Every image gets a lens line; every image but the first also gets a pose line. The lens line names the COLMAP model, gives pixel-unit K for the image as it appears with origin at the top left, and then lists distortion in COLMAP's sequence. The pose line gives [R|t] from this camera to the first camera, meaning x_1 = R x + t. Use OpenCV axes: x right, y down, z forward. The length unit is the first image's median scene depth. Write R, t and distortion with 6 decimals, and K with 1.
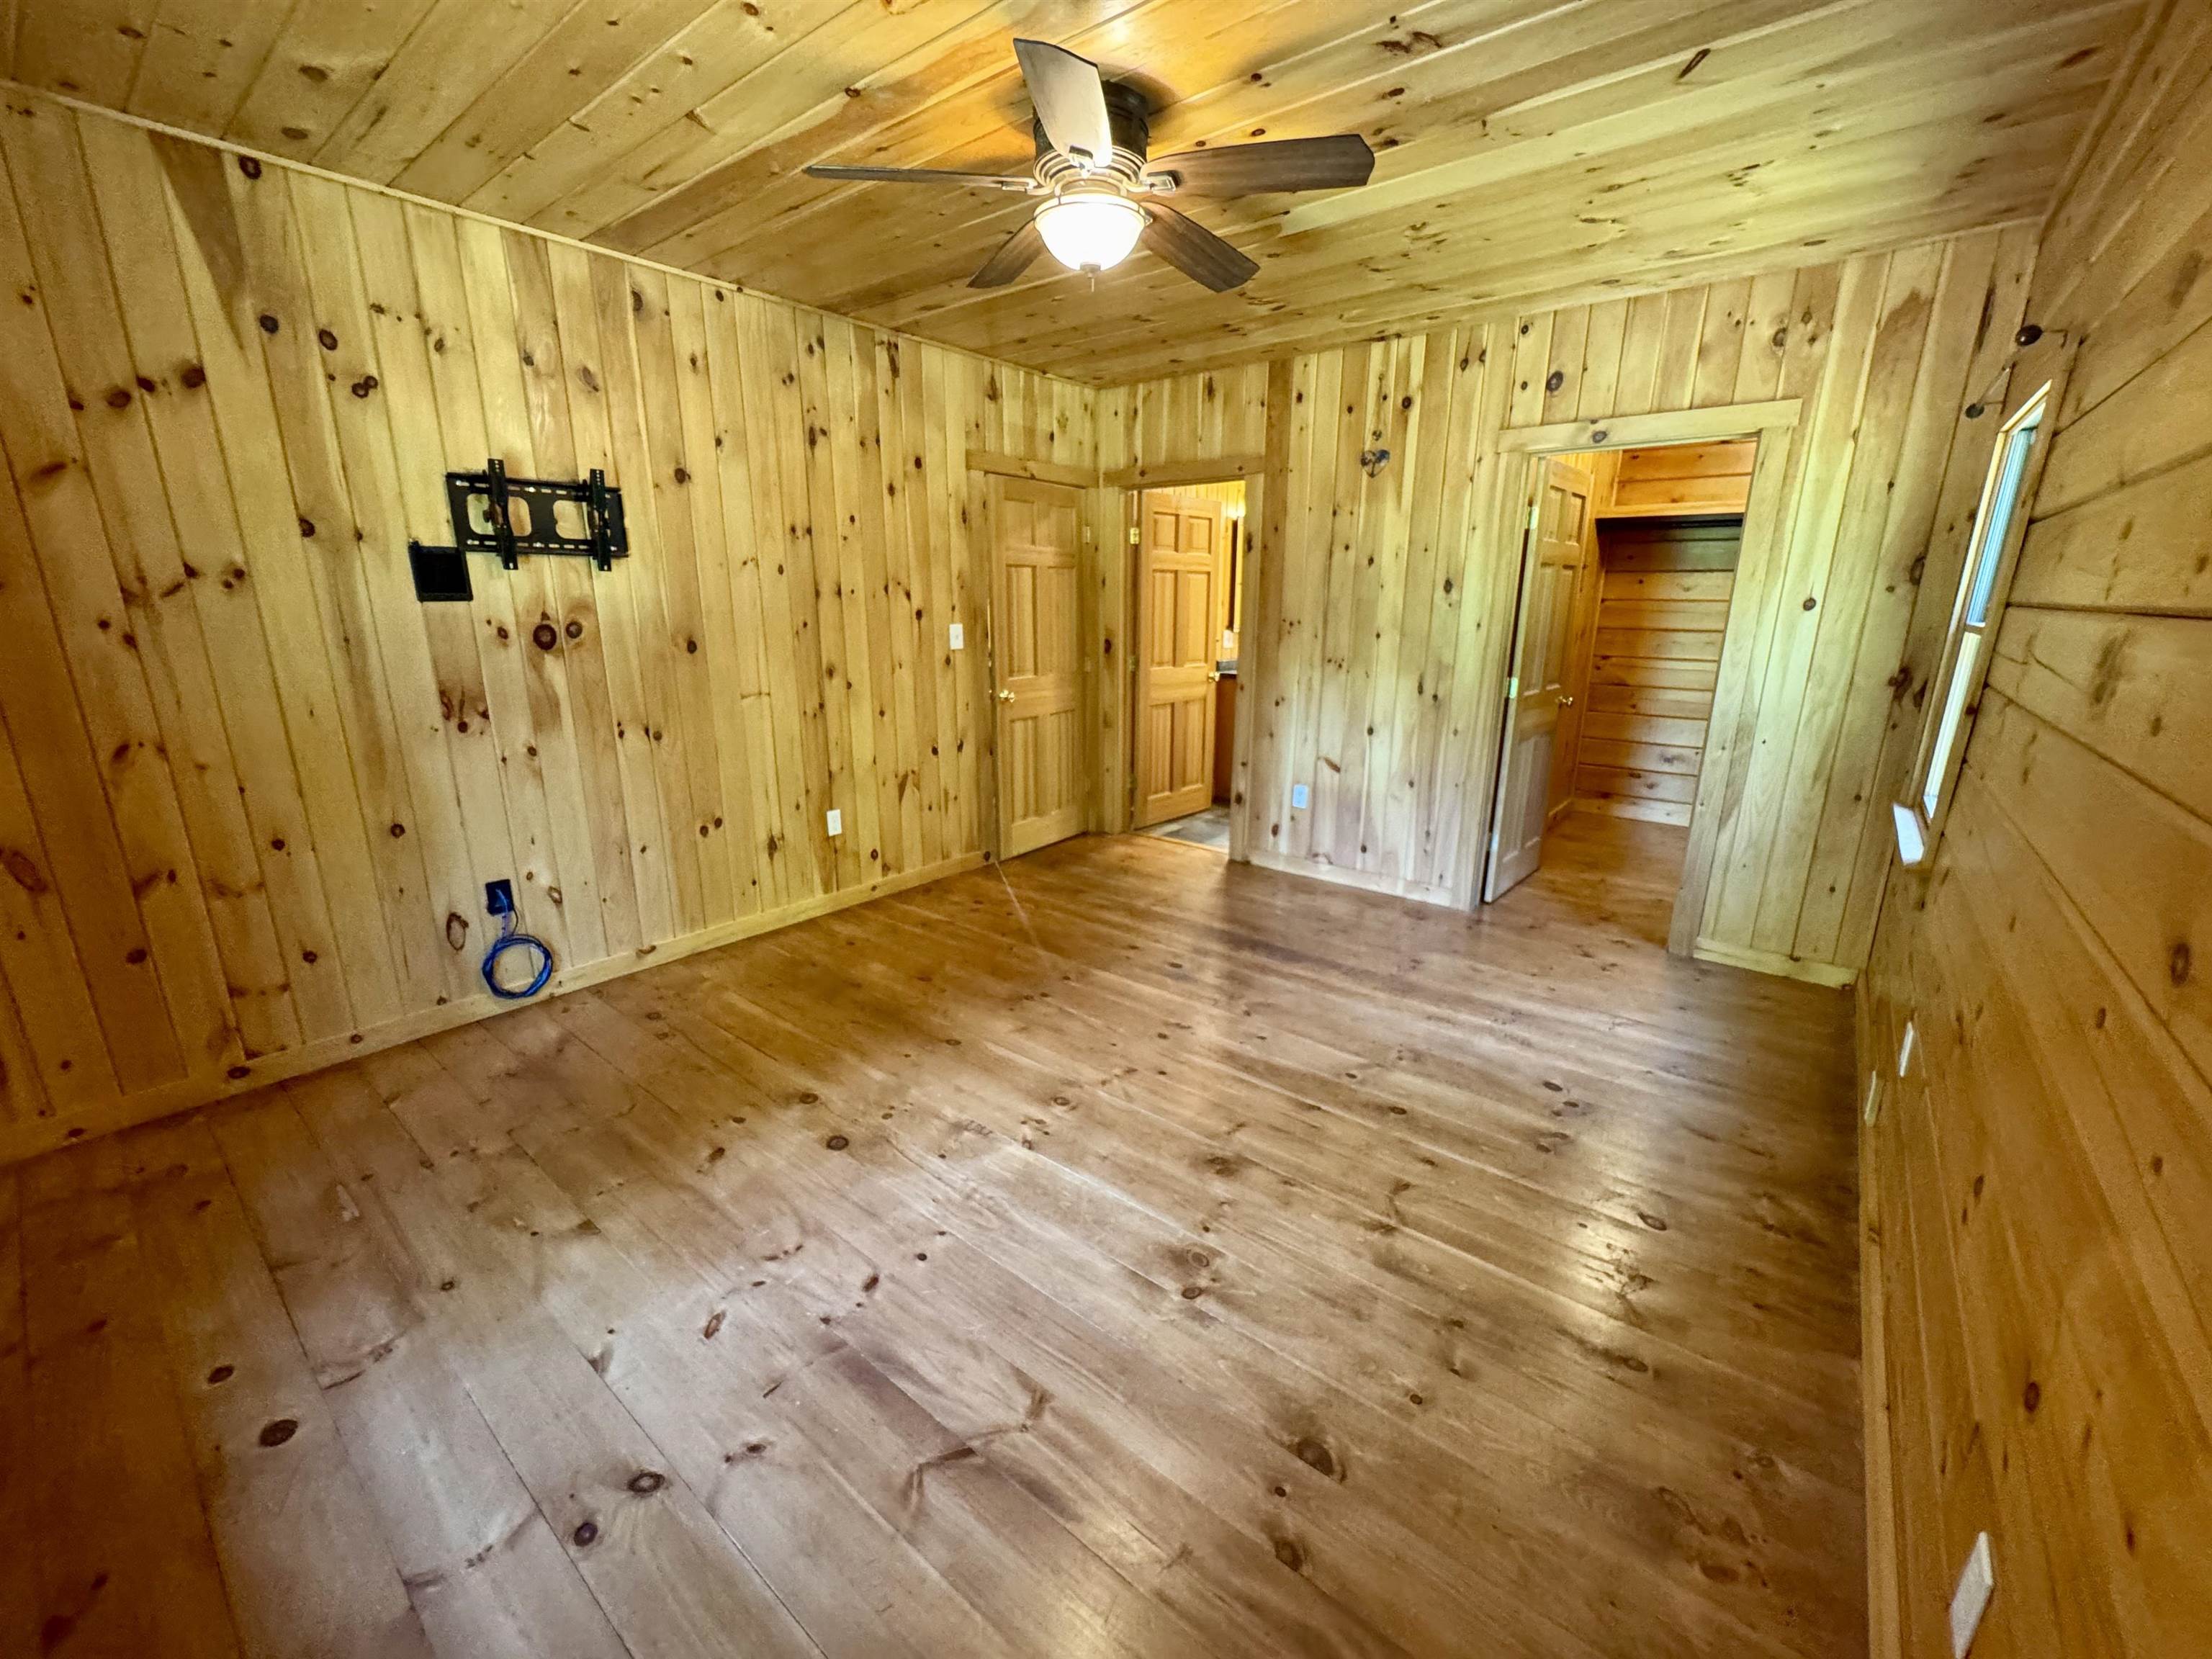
lens RADIAL K [[881.9, 0, 1106.3], [0, 881.9, 829.6], [0, 0, 1]] dist [-0.003143, 0.000778]
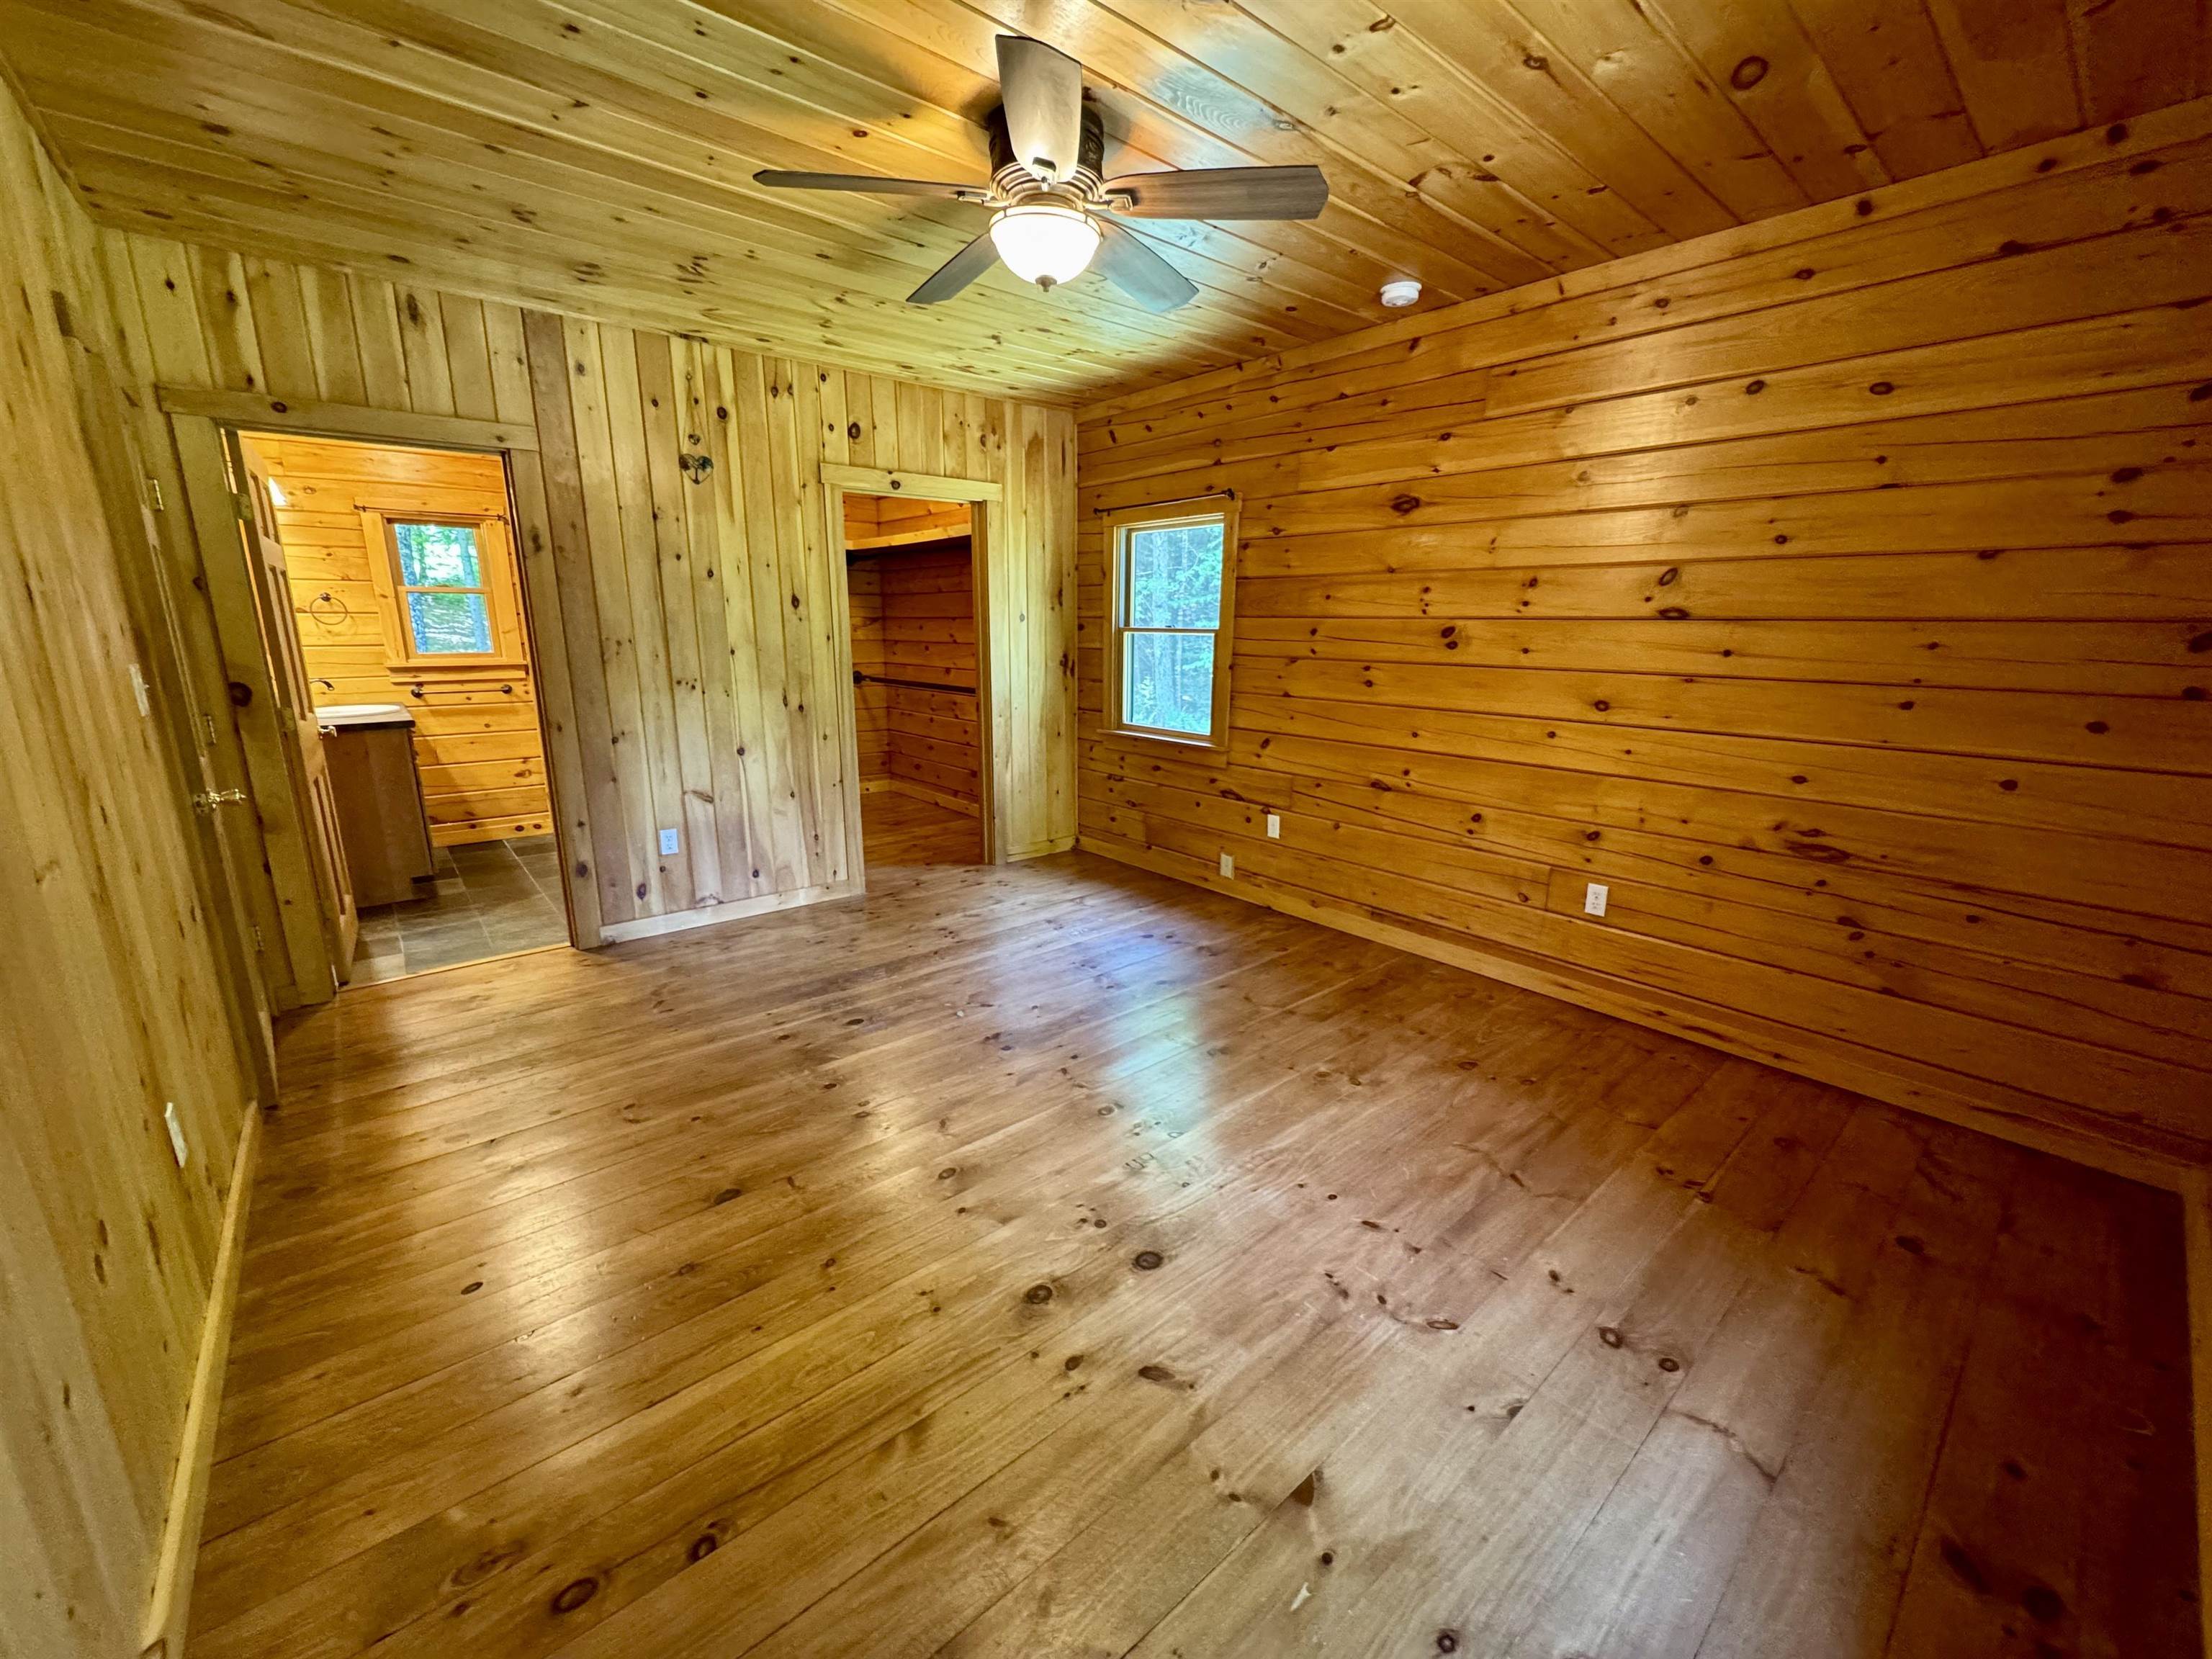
lens RADIAL K [[881.9, 0, 1107.2], [0, 881.9, 828.9], [0, 0, 1]] dist [-0.003143, 0.000778]
pose [[0.183467, -0.230235, 0.955684, -0.622984], [0.247870, 0.951608, 0.181669, -0.119437], [-0.951263, 0.203555, 0.231657, 0.467220]]
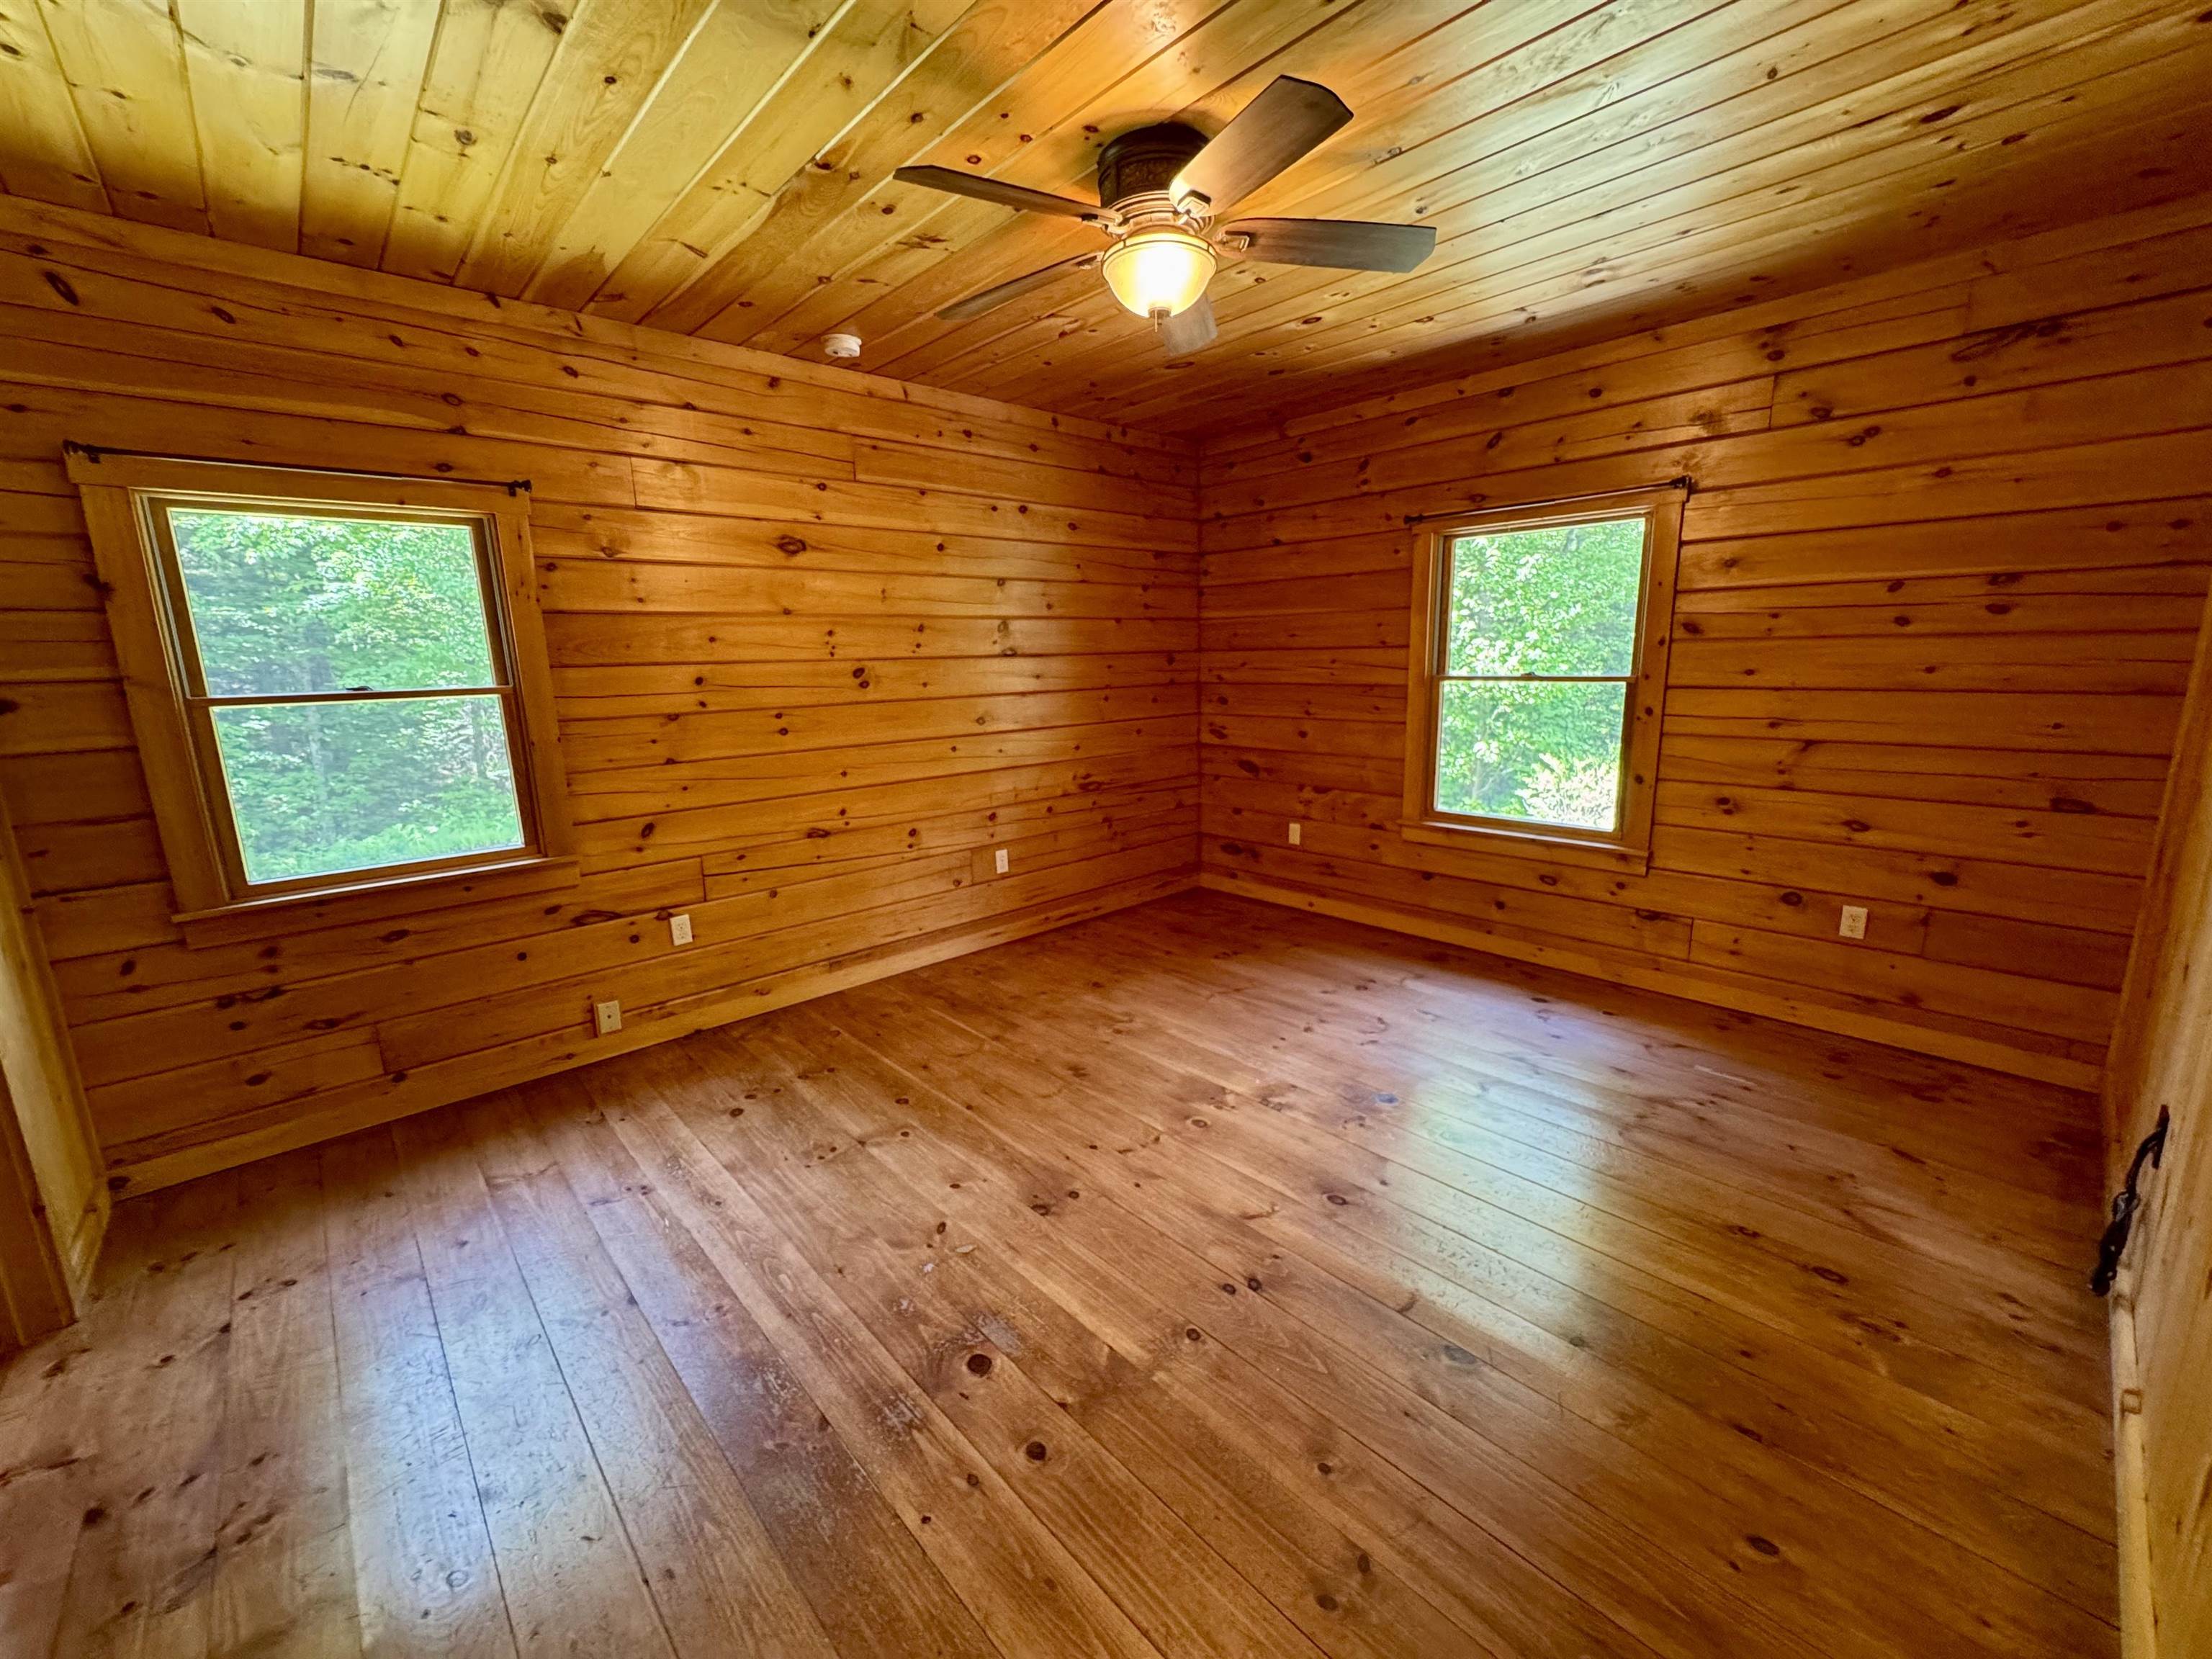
lens RADIAL K [[881.9, 0, 1113.6], [0, 881.9, 826.1], [0, 0, 1]] dist [-0.003143, 0.000778]
pose [[-0.989932, -0.009838, 0.141202, -0.063119], [0.053665, 0.897014, 0.438731, -0.316913], [-0.130977, 0.441892, -0.887455, 1.191783]]
